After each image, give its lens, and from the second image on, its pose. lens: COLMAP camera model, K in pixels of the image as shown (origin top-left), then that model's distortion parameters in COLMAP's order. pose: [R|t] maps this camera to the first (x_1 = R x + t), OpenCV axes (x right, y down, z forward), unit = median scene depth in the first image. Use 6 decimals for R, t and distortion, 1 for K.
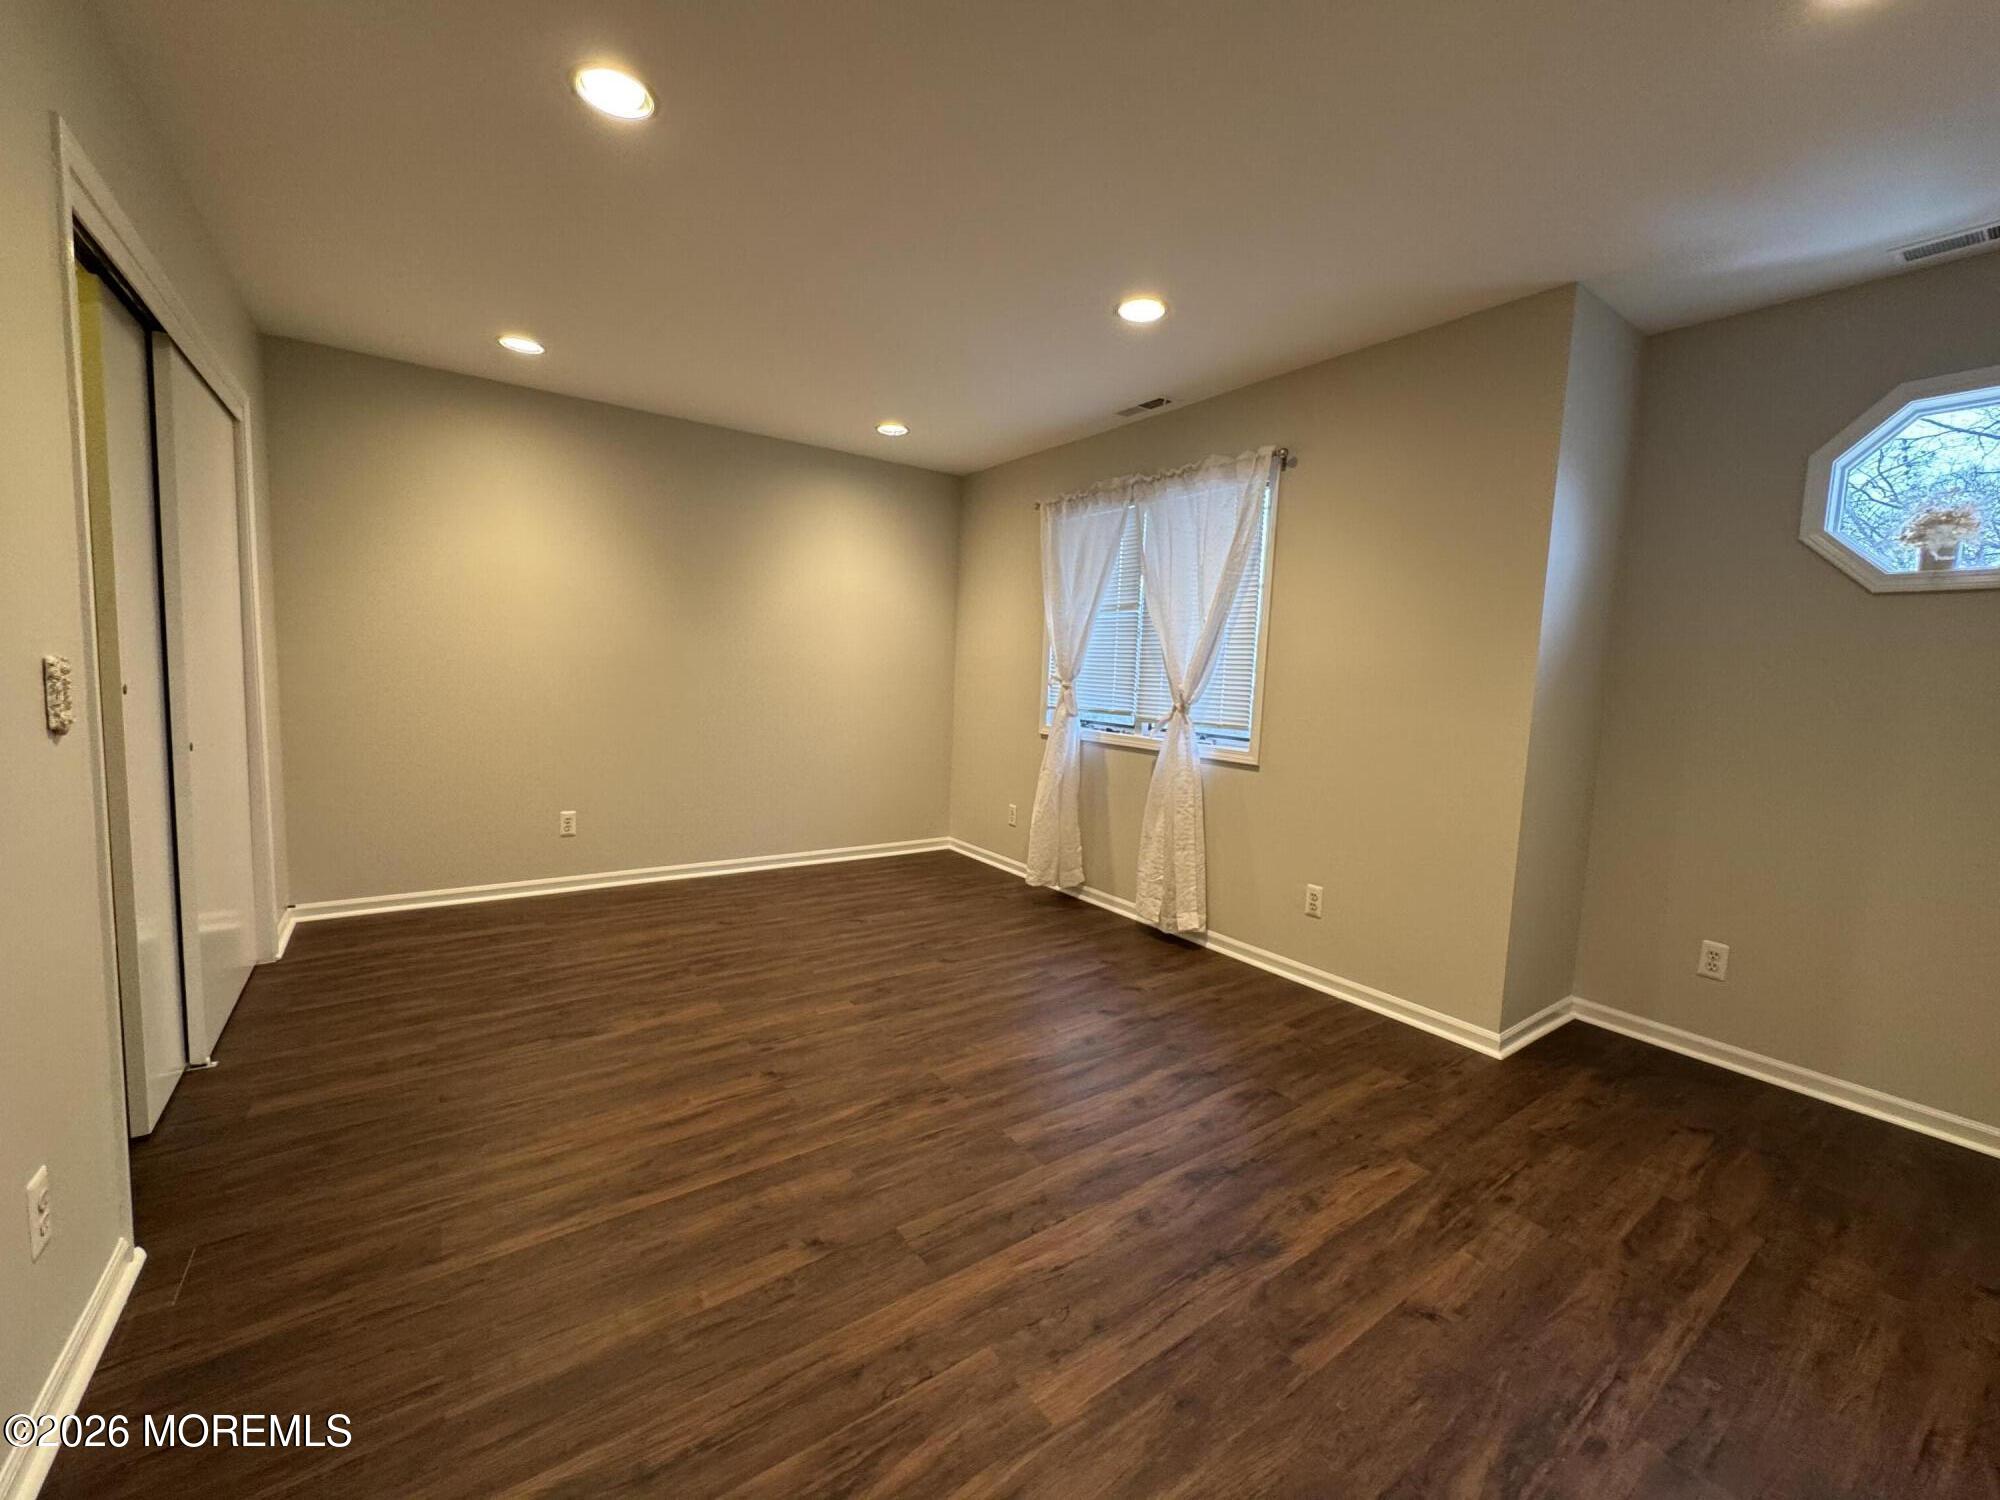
lens RADIAL K [[809.7, 0, 1009.8], [0, 809.7, 732.6], [0, 0, 1]] dist [-0.006728, 0.000444]
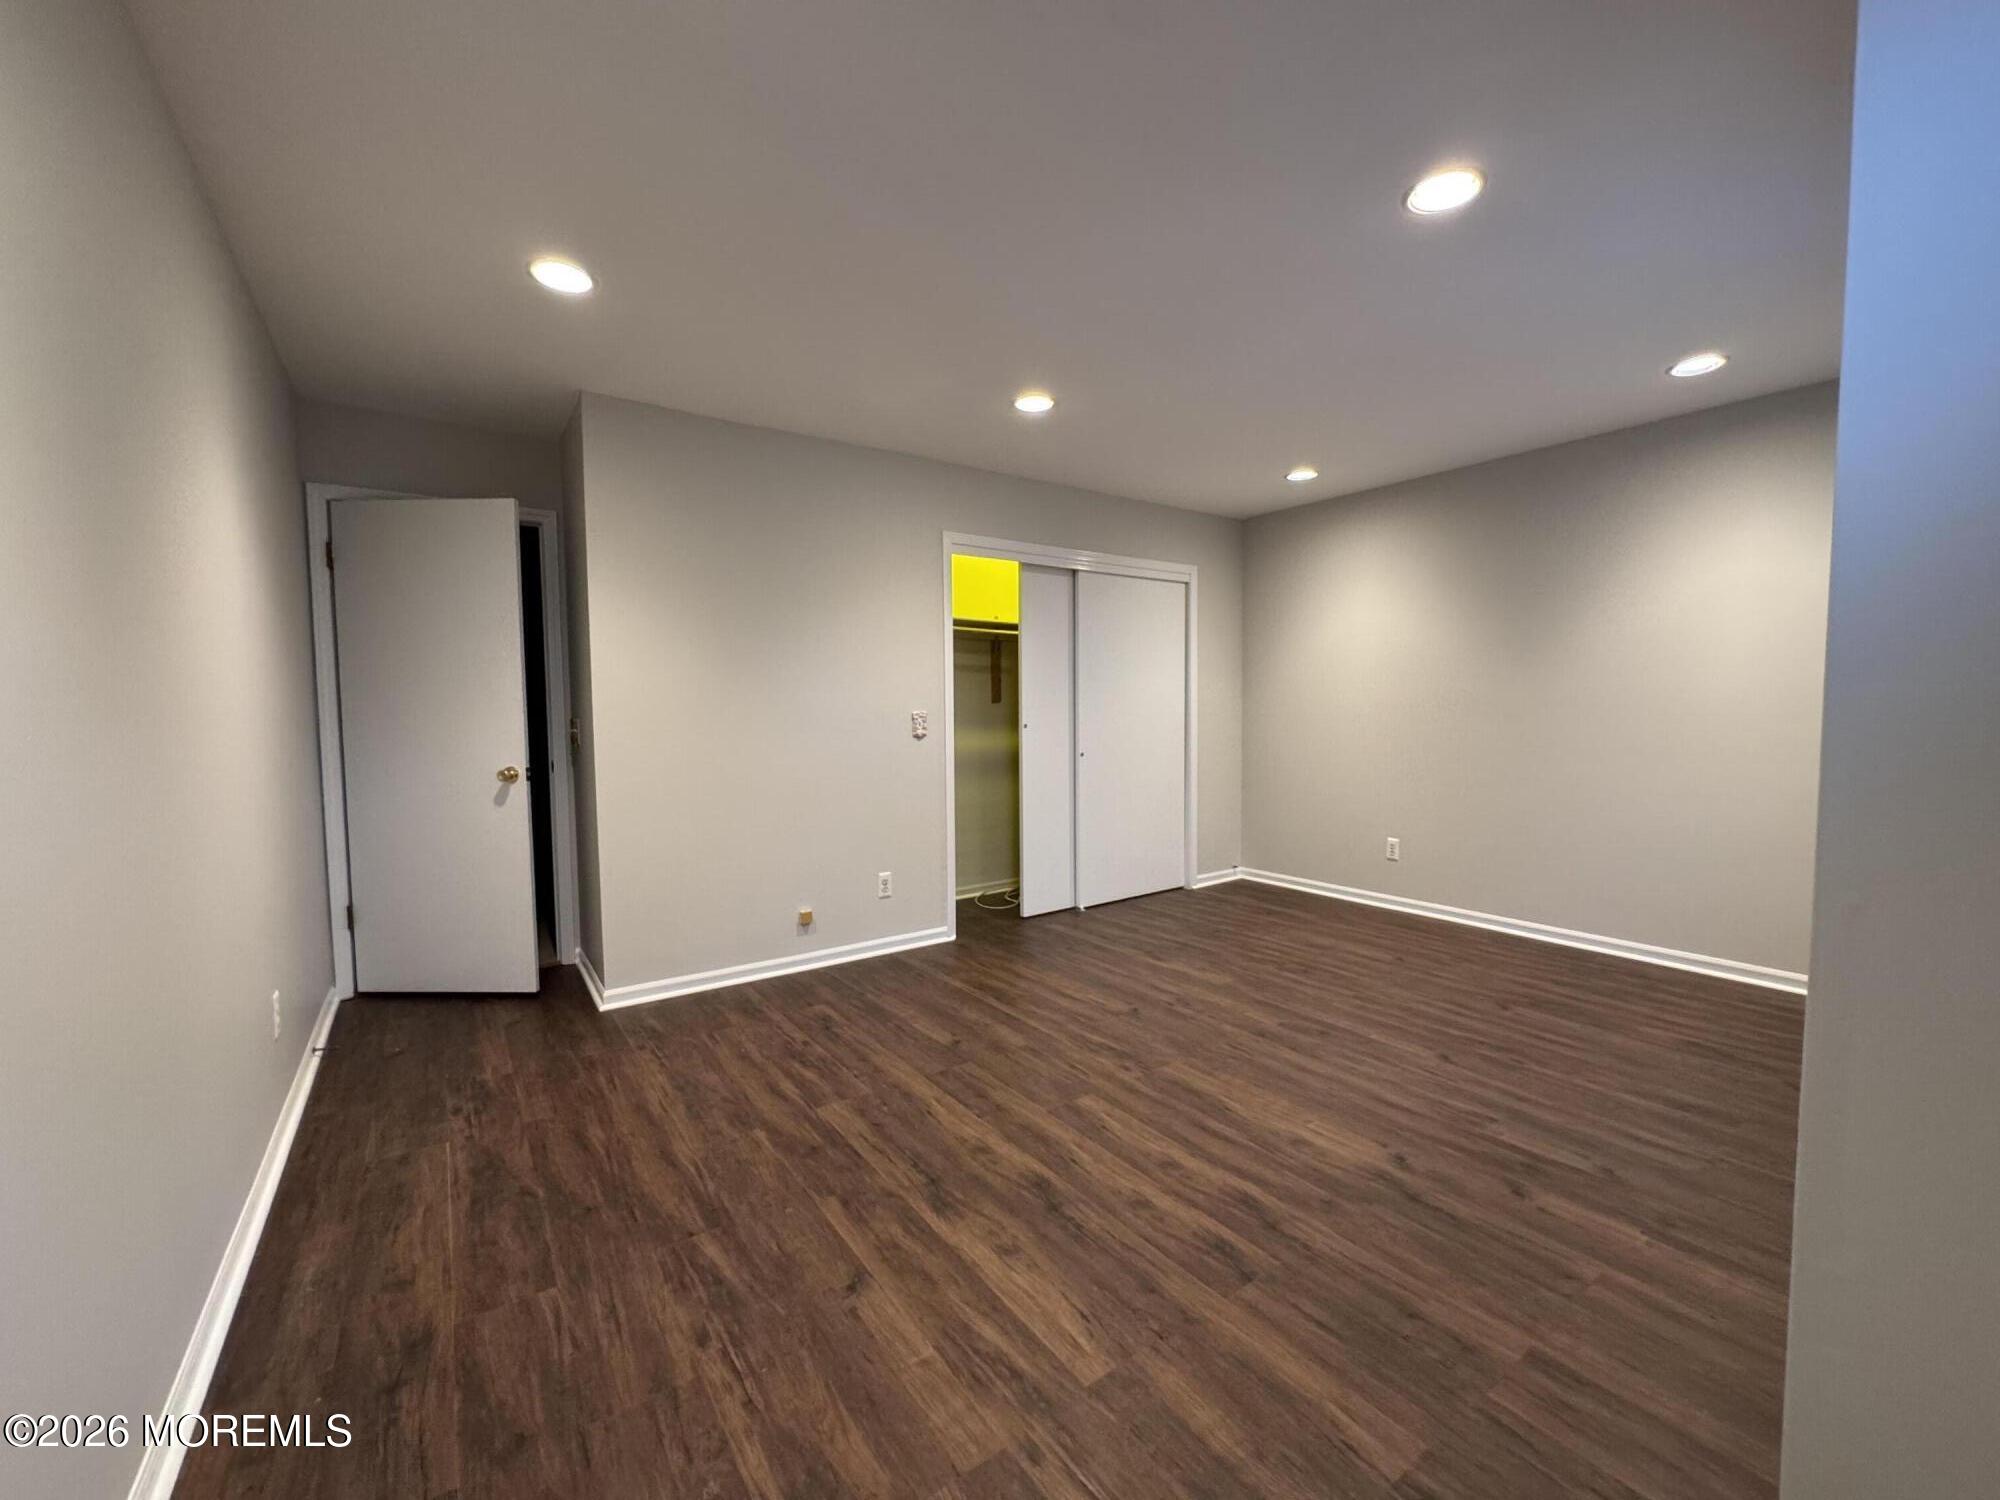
lens RADIAL K [[809.7, 0, 1009.6], [0, 809.7, 767.0], [0, 0, 1]] dist [-0.006728, 0.000444]
pose [[-0.011769, 0.034680, -0.999329, 0.985757], [-0.068928, 0.996993, 0.035411, -0.014101], [0.997552, 0.069299, -0.009343, 0.734105]]
